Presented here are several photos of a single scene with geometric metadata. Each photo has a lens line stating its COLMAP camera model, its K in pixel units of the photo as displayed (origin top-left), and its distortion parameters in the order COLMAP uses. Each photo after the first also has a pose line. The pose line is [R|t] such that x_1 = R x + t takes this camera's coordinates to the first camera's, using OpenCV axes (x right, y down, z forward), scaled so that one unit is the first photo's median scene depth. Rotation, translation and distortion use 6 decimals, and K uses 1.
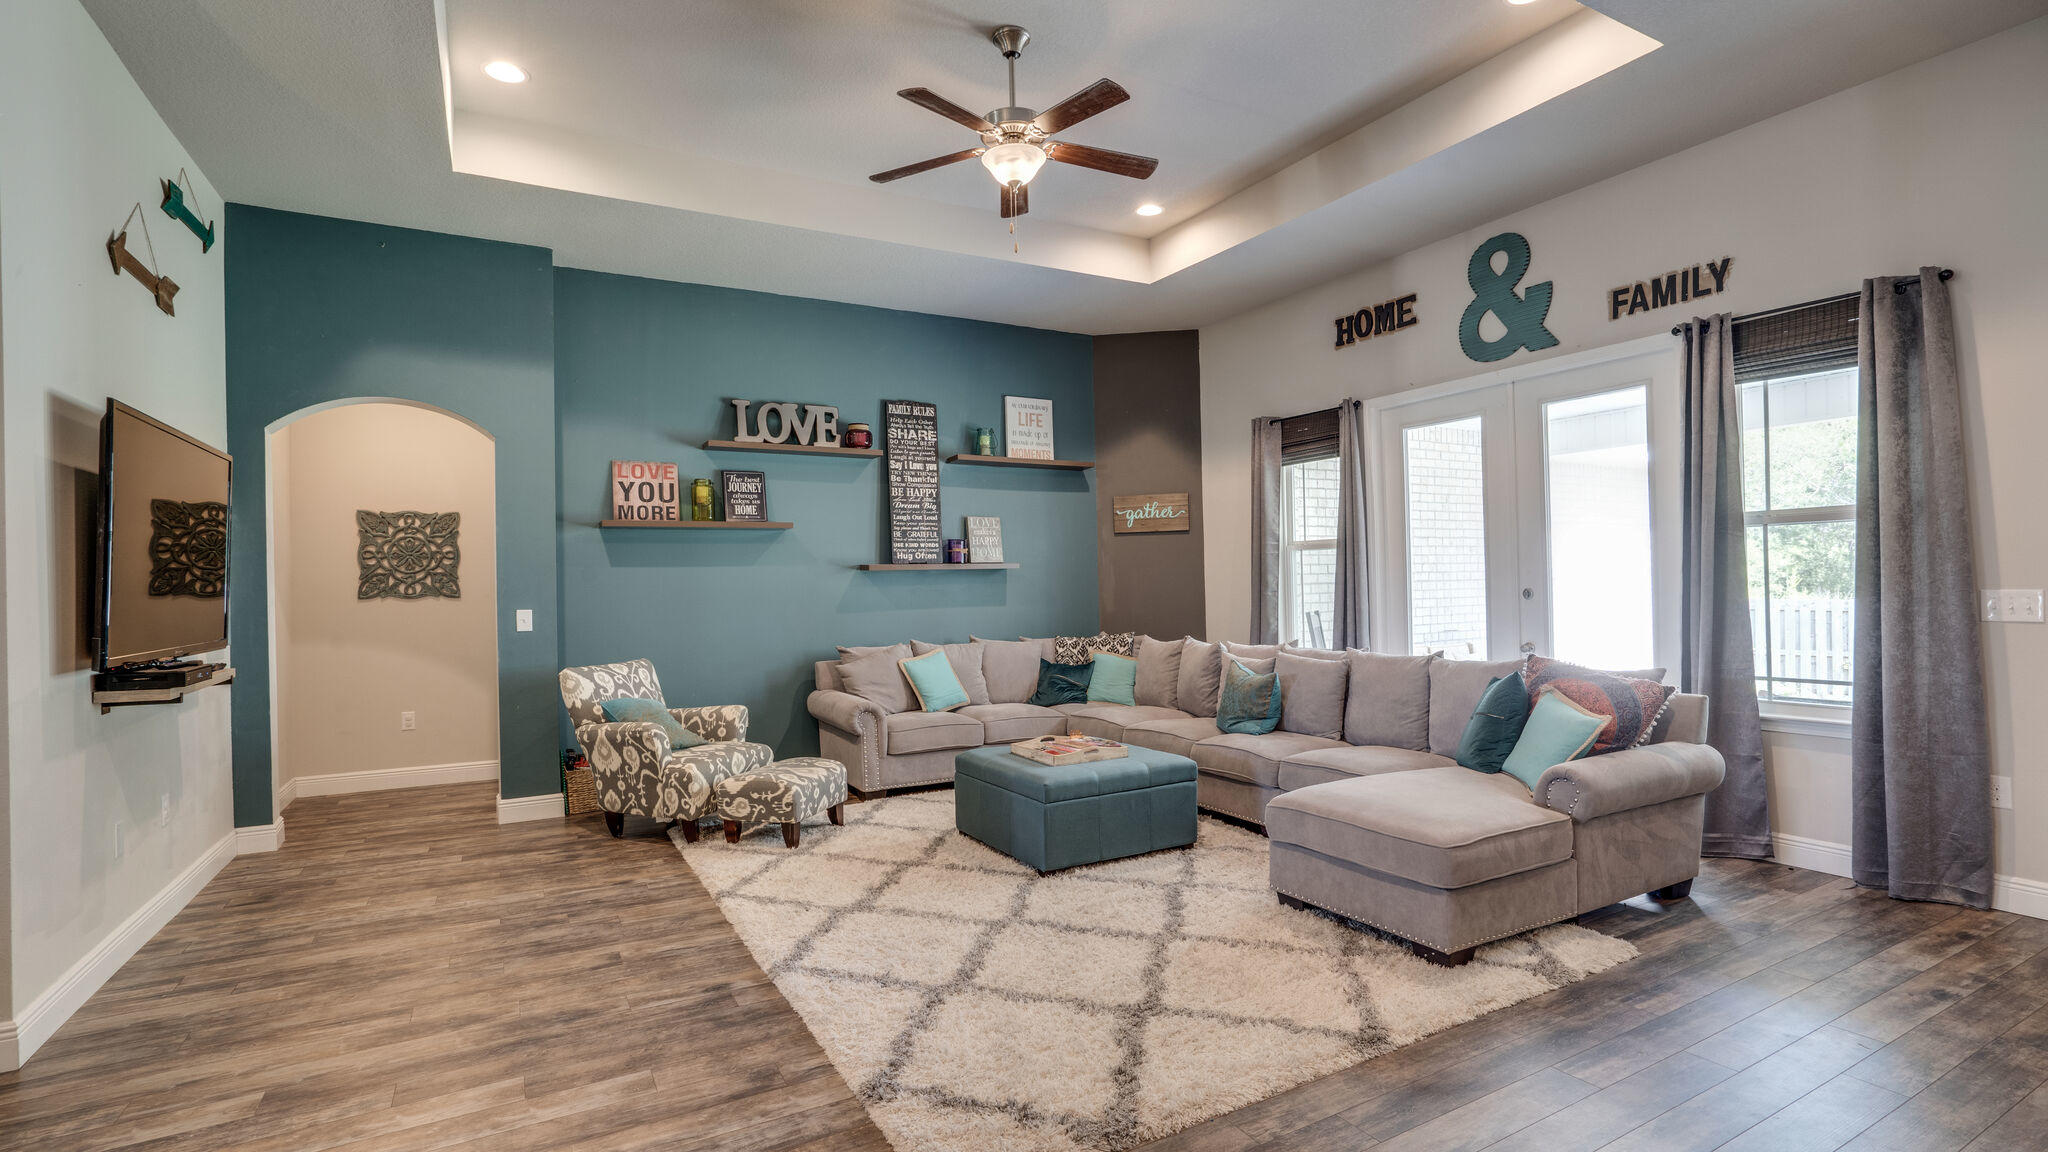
lens RADIAL K [[951.8, 0, 1026.1], [0, 951.8, 581.2], [0, 0, 1]] dist [-0.040098, 0.014585]
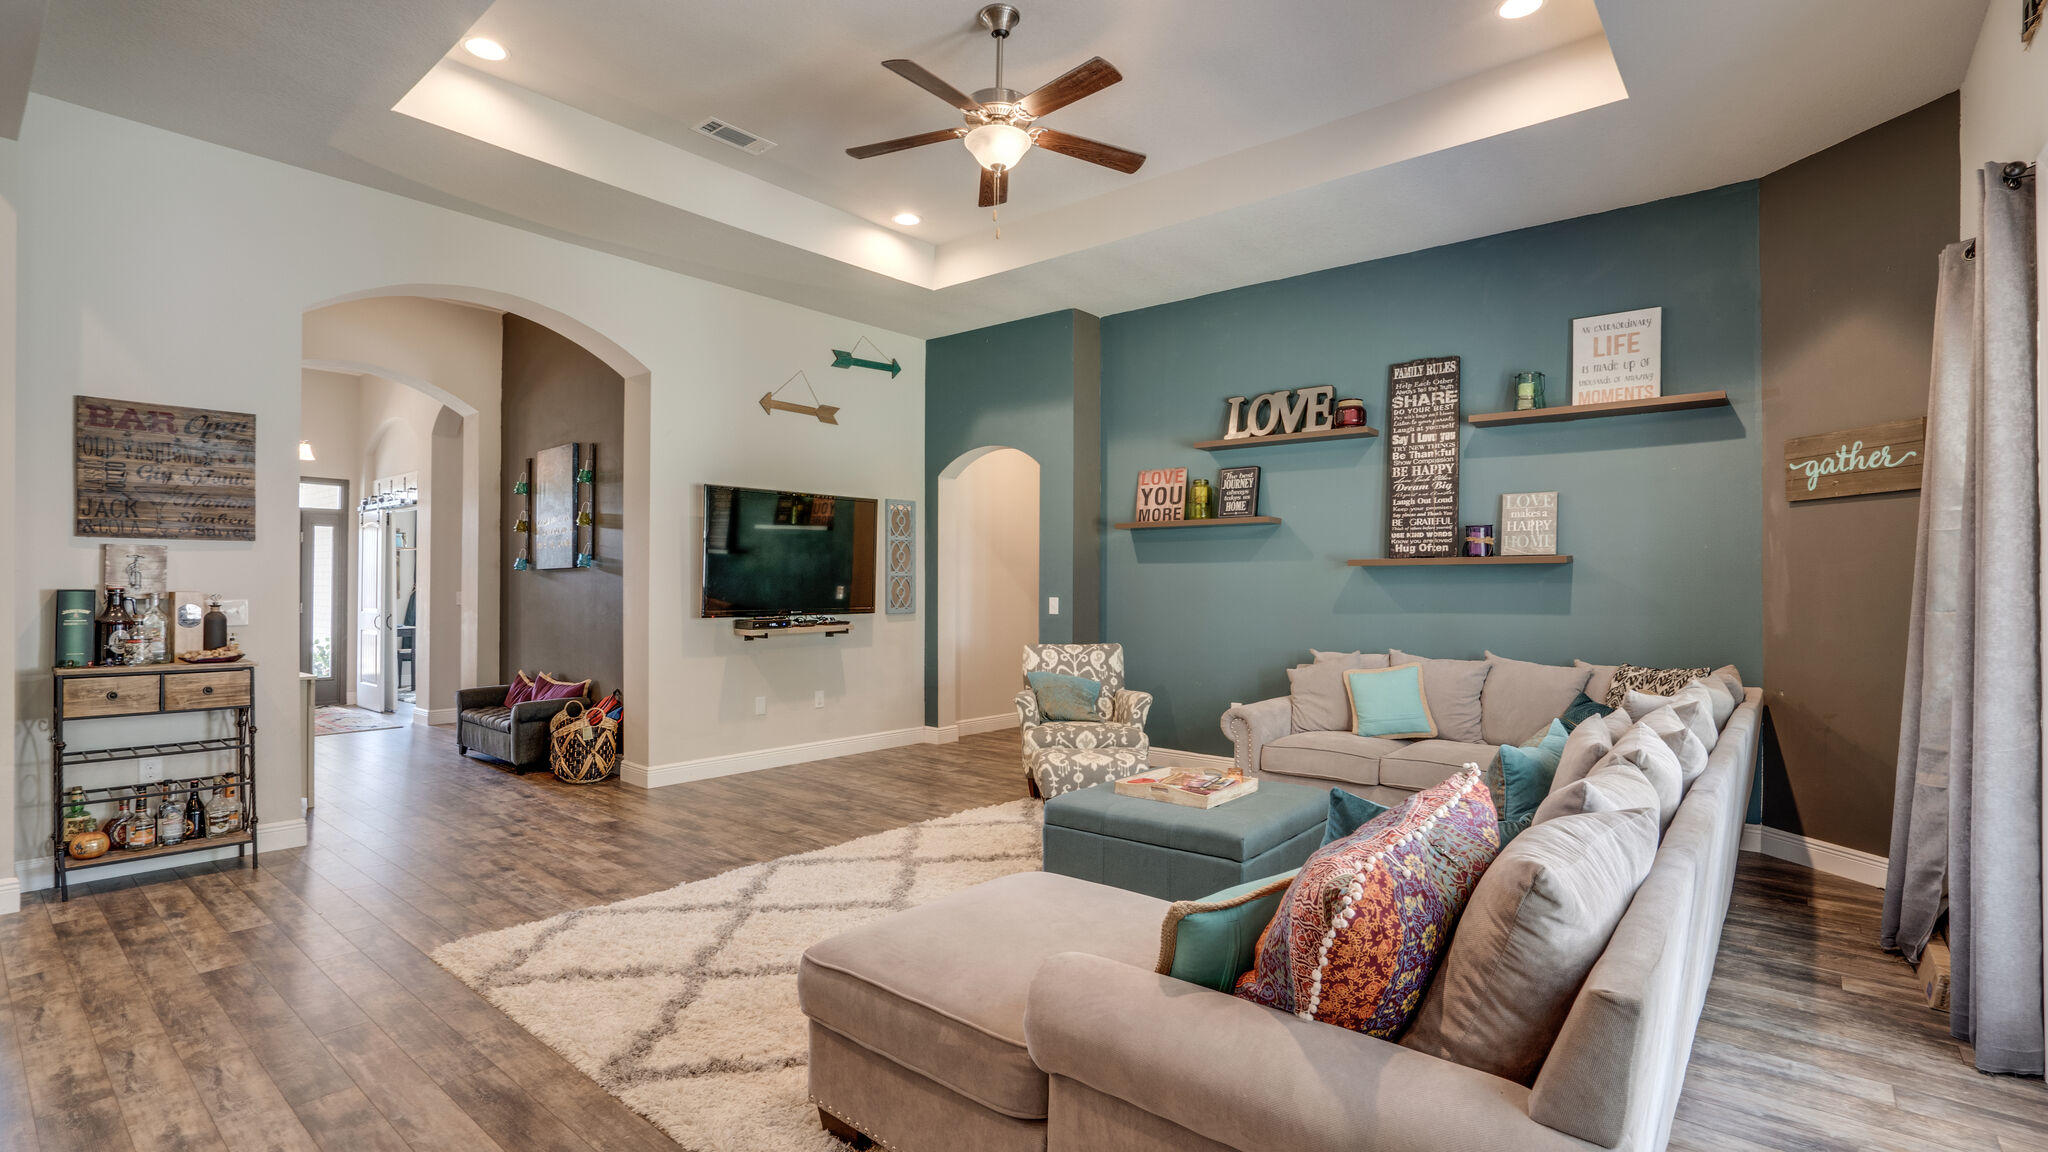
lens RADIAL K [[951.8, 0, 1018.6], [0, 951.8, 559.3], [0, 0, 1]] dist [-0.040098, 0.014585]
pose [[0.348820, -0.006390, -0.937168, 0.518957], [-0.009230, 0.999905, -0.010253, -0.005507], [0.937144, 0.012226, 0.348728, 0.392936]]
